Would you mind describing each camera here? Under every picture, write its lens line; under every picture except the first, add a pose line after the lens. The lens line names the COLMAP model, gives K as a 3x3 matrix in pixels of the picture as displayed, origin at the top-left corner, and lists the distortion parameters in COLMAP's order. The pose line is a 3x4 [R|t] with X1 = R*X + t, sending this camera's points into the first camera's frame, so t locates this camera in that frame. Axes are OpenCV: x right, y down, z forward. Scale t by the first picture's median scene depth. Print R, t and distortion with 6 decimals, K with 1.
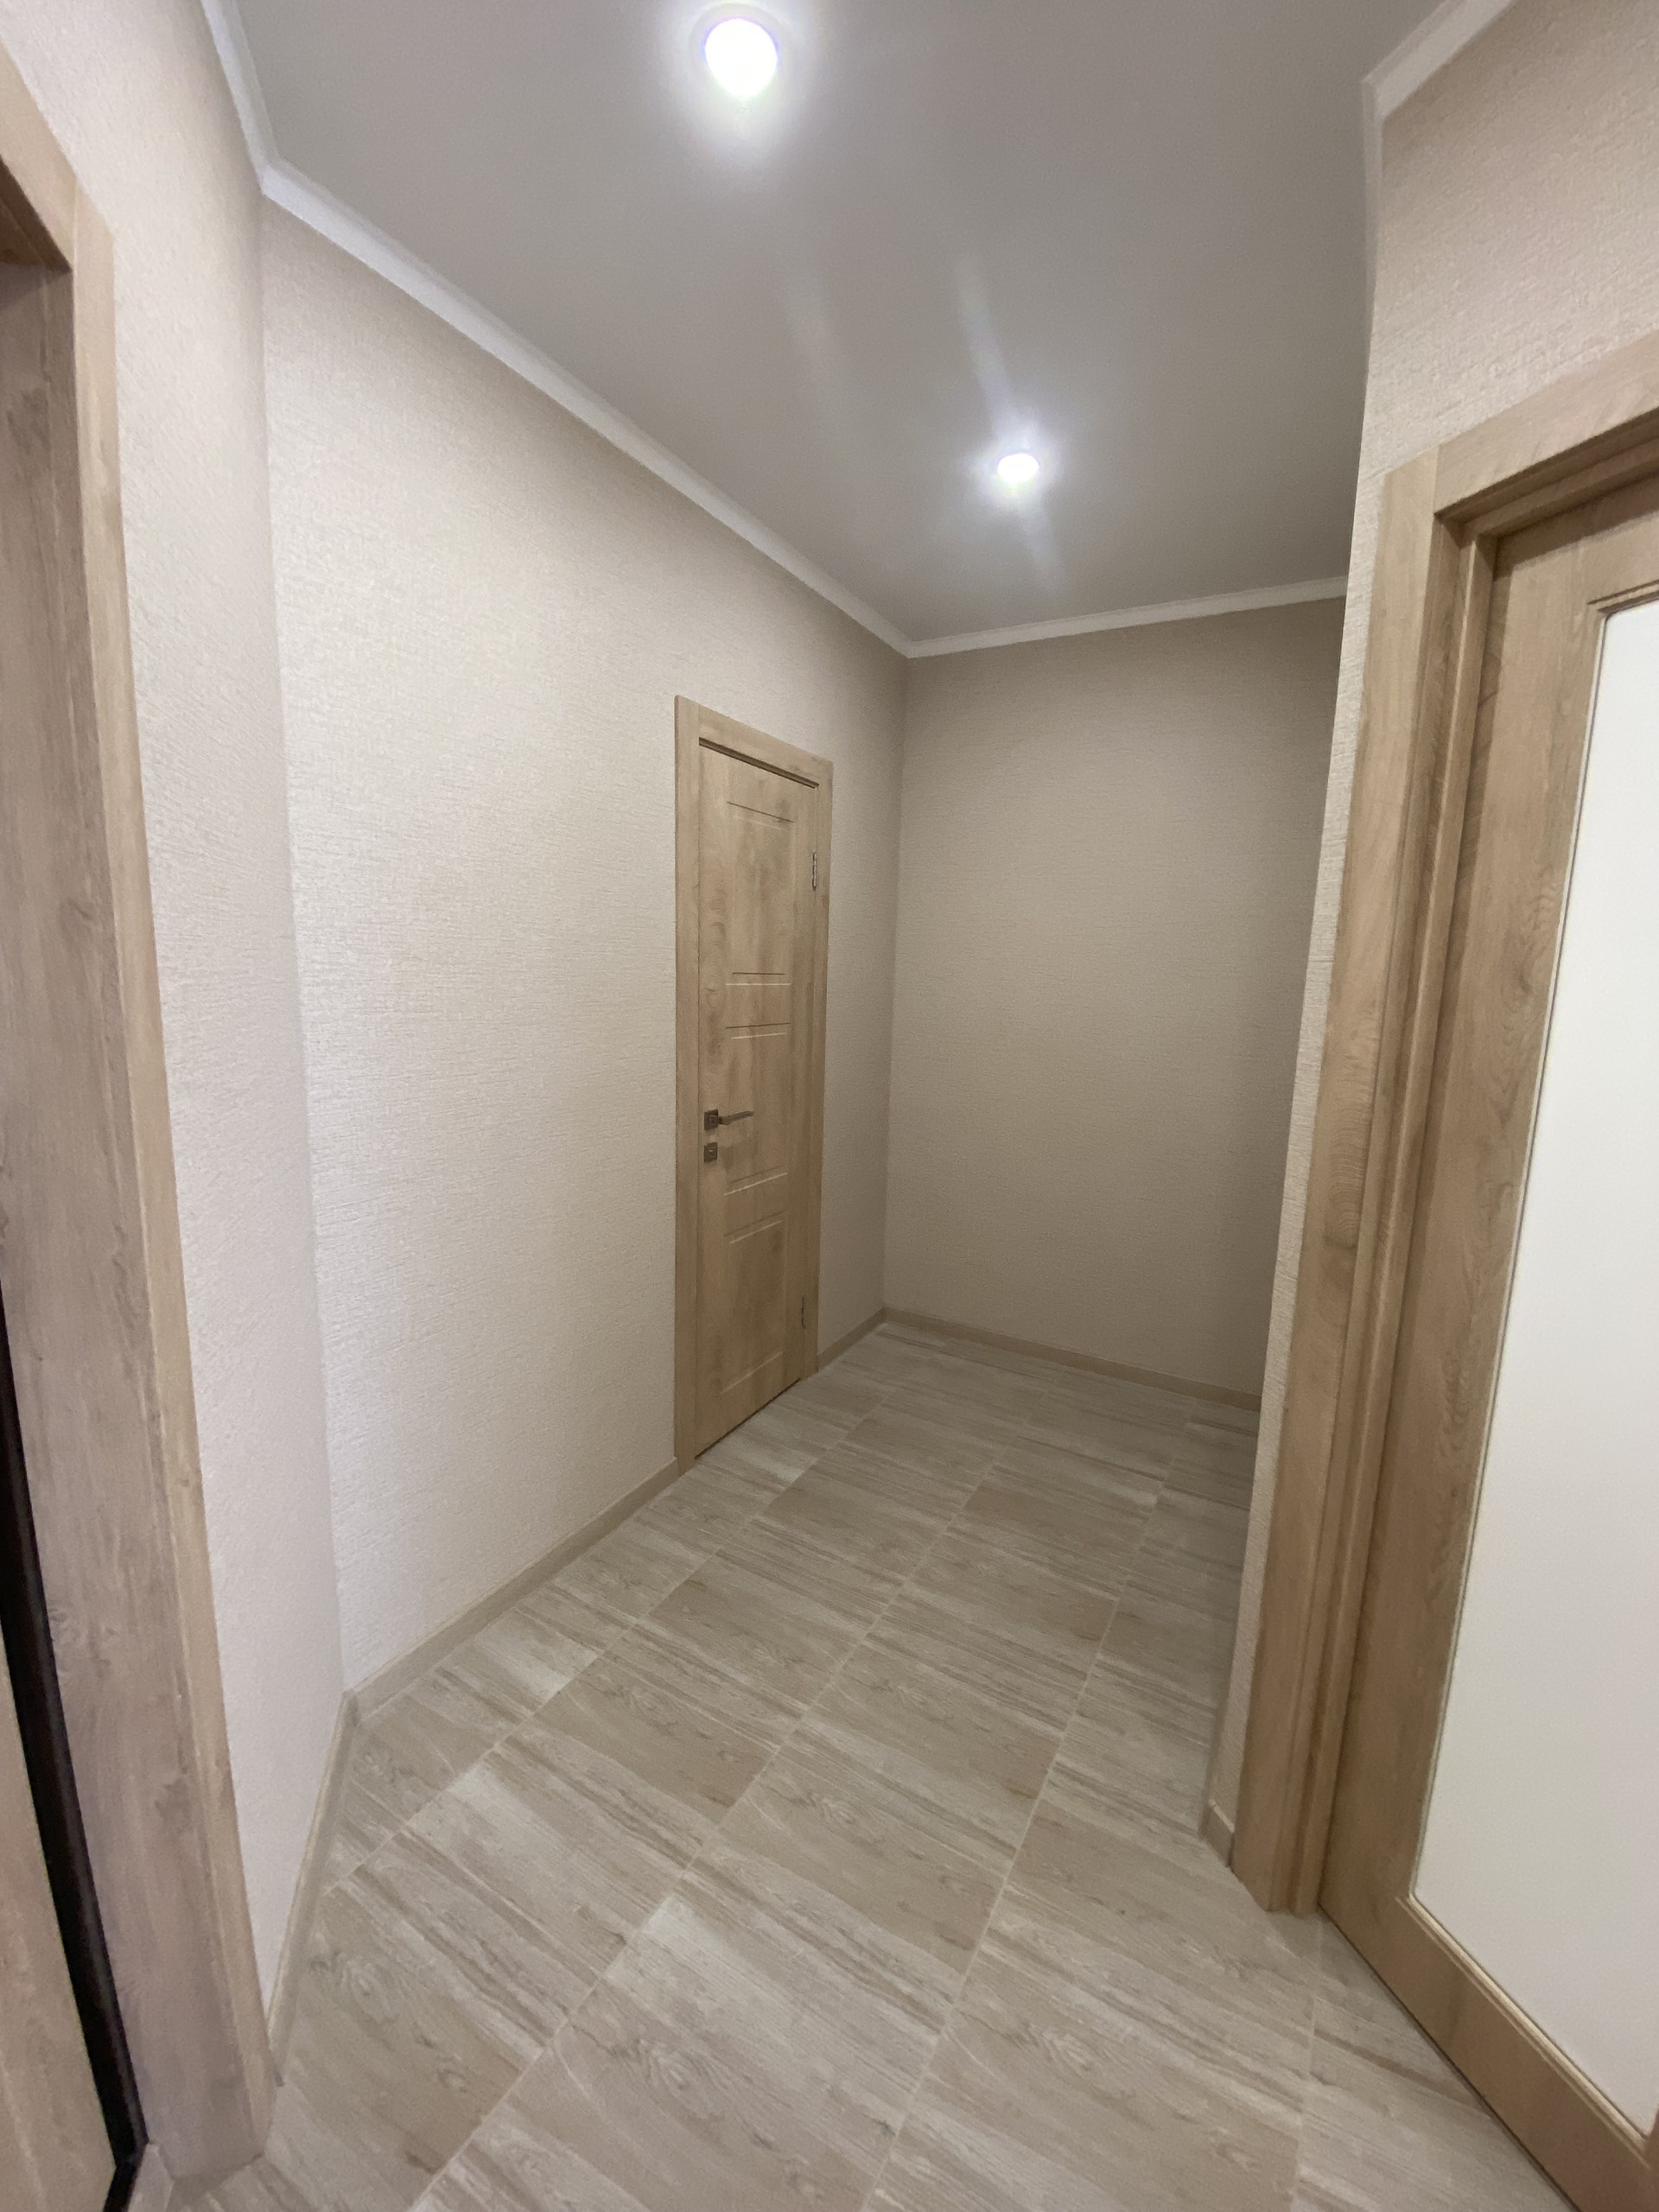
lens RADIAL K [[894.6, 0, 833.9], [0, 894.6, 1108.7], [0, 0, 1]] dist [0.010224, -0.016162]
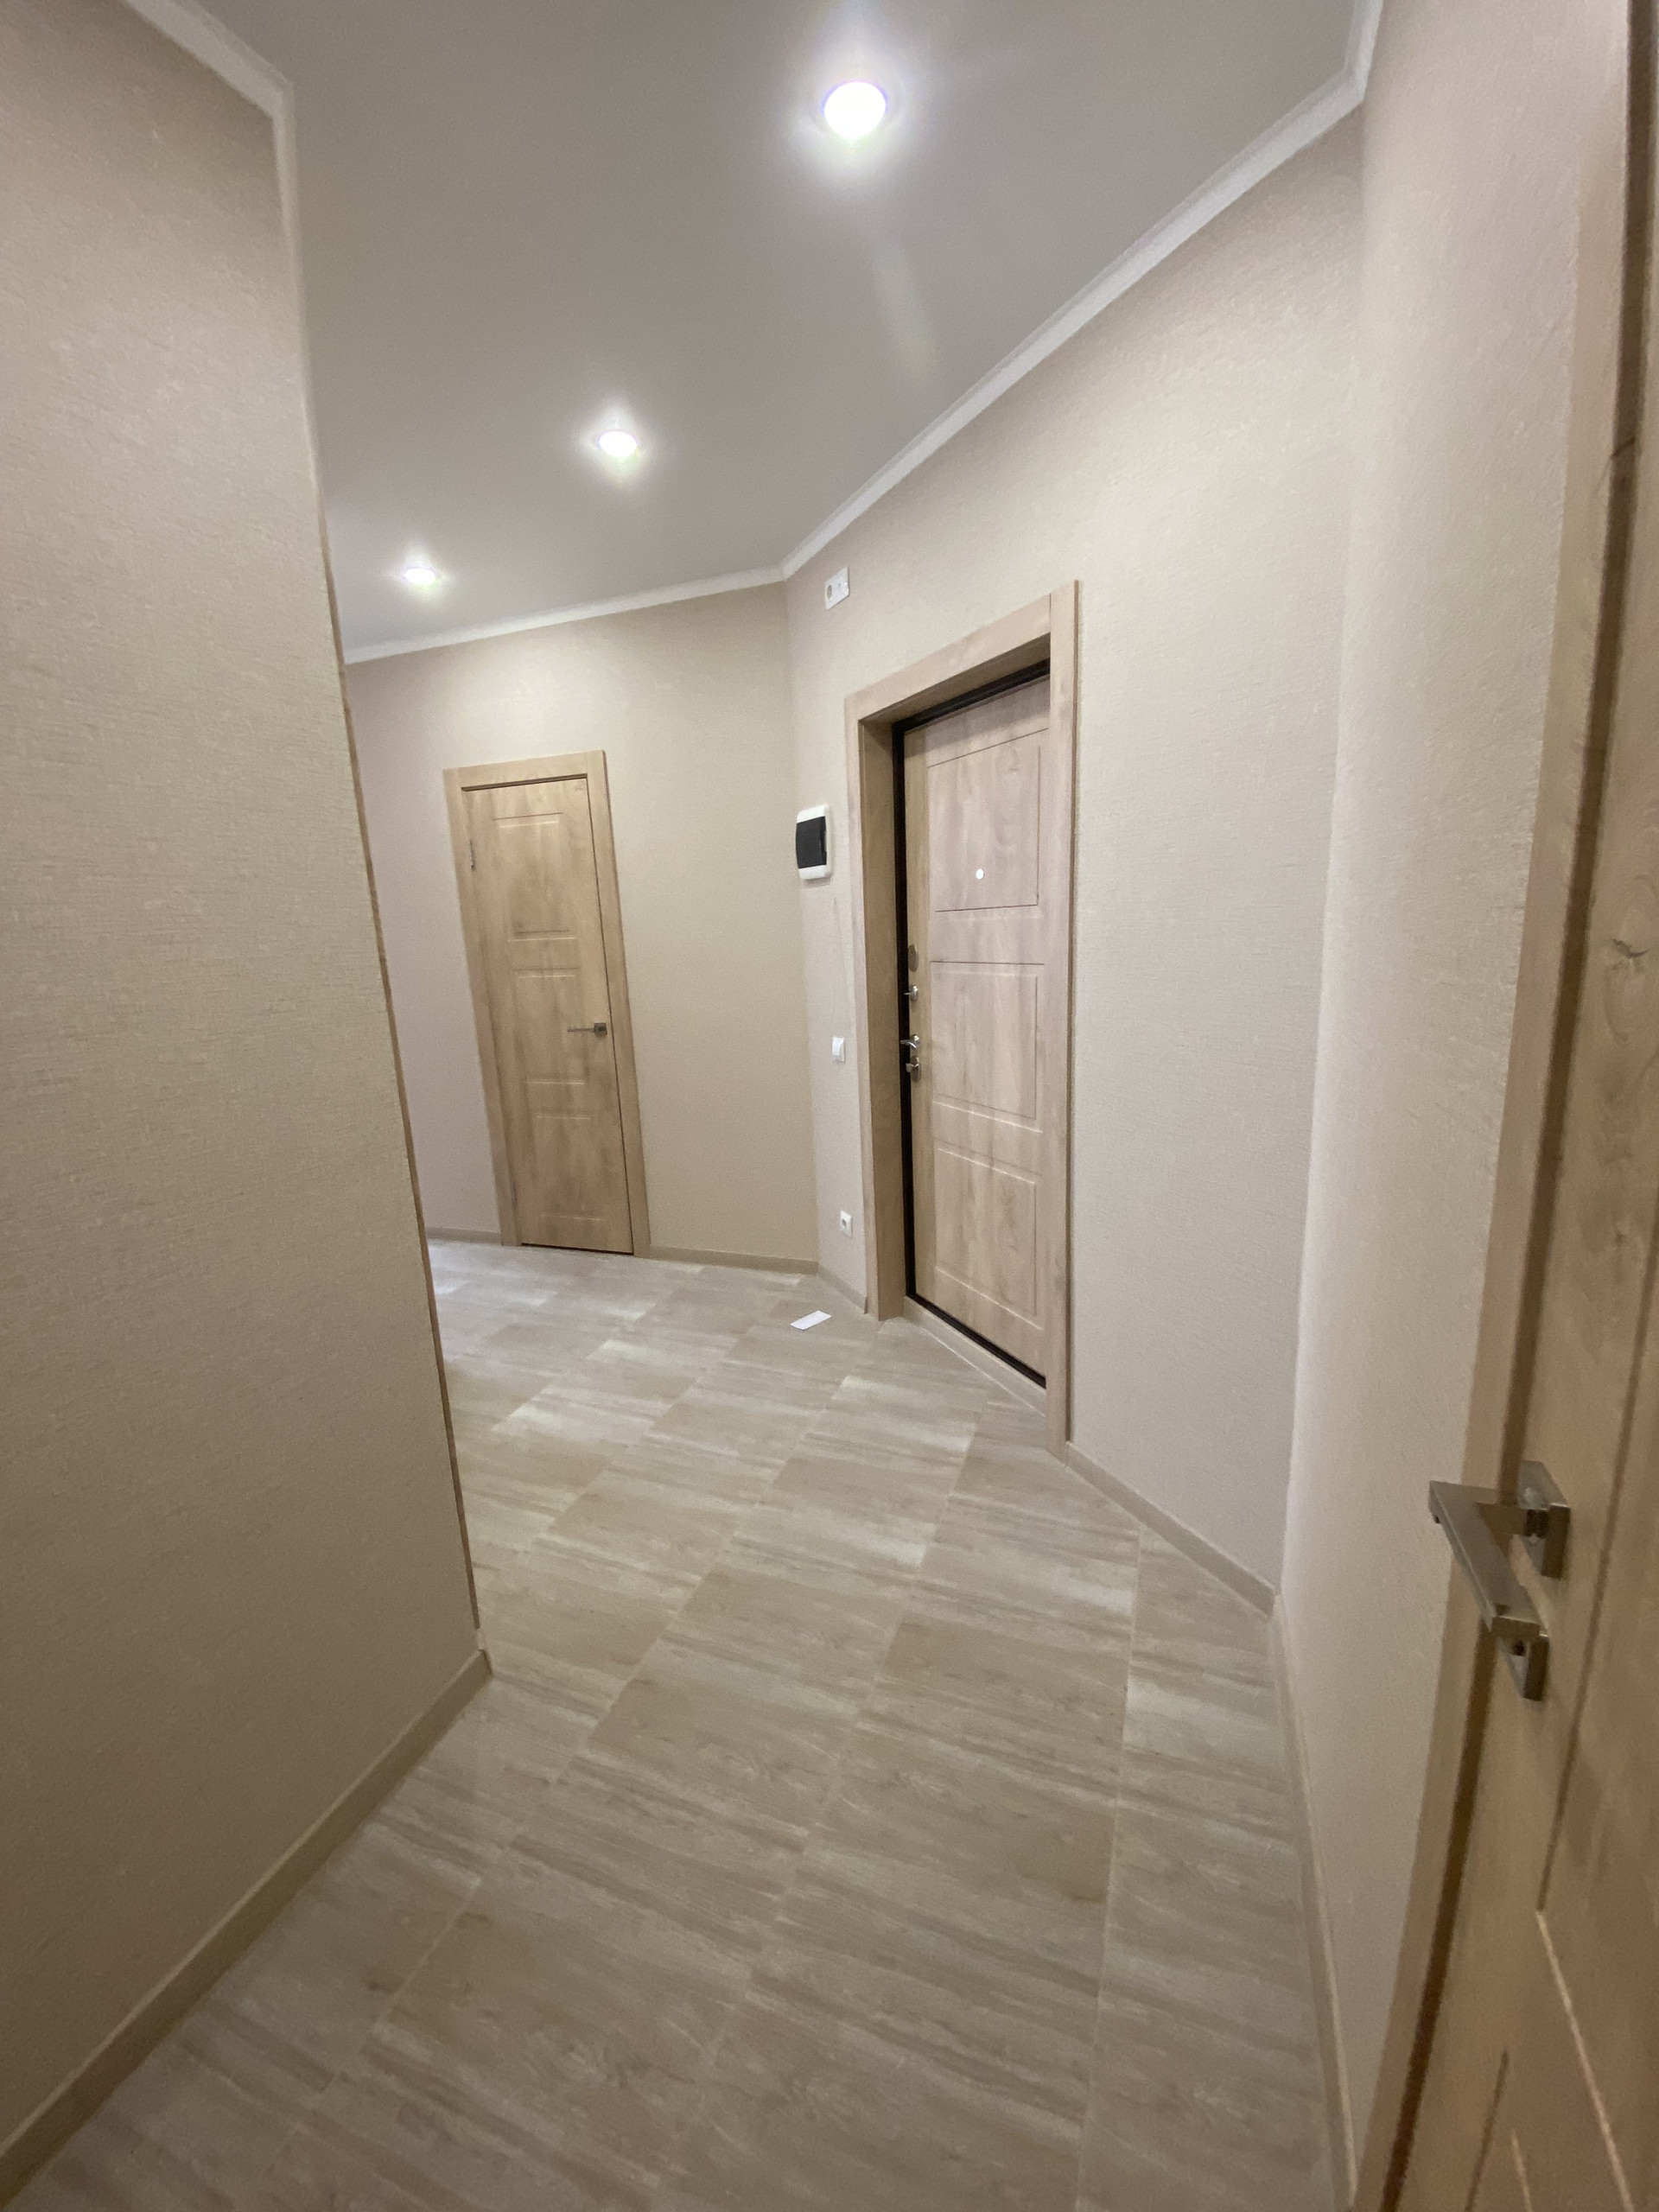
lens RADIAL K [[894.6, 0, 832.7], [0, 894.6, 1115.8], [0, 0, 1]] dist [0.010224, -0.016162]
pose [[-0.987737, 0.040470, -0.150791, 0.143719], [-0.016009, 0.934477, 0.355663, -0.305426], [0.155304, 0.353715, -0.922370, 2.145502]]
